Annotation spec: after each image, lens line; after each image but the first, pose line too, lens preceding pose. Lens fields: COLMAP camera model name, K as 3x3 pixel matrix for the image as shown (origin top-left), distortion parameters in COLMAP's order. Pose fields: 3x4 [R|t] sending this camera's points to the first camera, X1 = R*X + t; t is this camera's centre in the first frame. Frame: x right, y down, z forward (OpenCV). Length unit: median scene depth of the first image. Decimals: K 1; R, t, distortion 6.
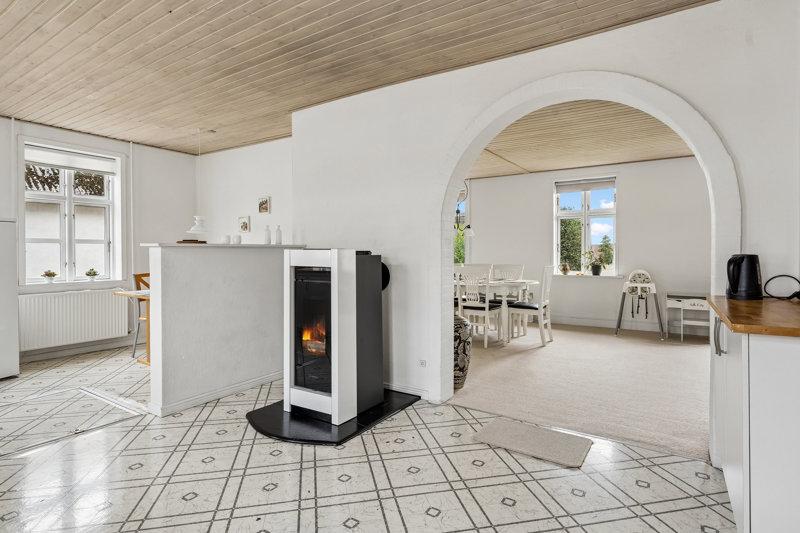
lens RADIAL K [[430.4, 0, 398.1], [0, 430.4, 256.9], [0, 0, 1]] dist [-0.005422, 0.003025]
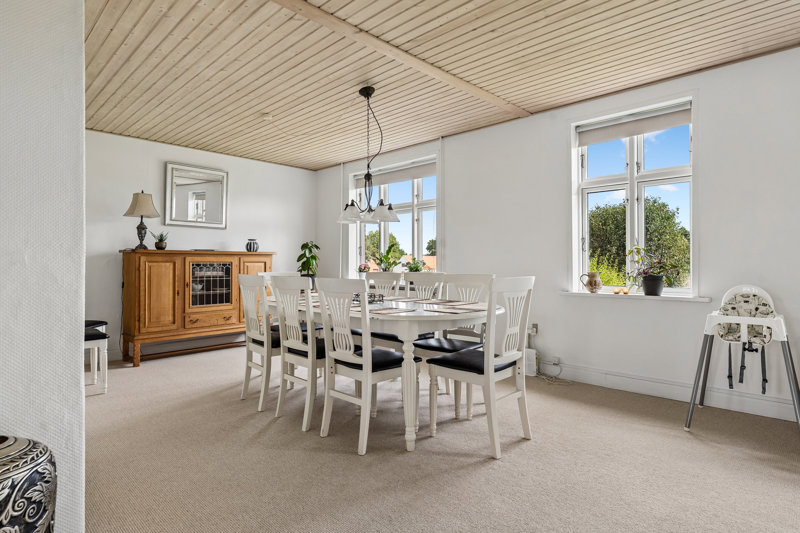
lens RADIAL K [[430.4, 0, 397.3], [0, 430.4, 260.2], [0, 0, 1]] dist [-0.005422, 0.003025]
pose [[0.980362, -0.003243, -0.197179, 0.282748], [0.000950, 0.999931, -0.011722, 0.006979], [0.197203, 0.011305, 0.980297, 0.467982]]
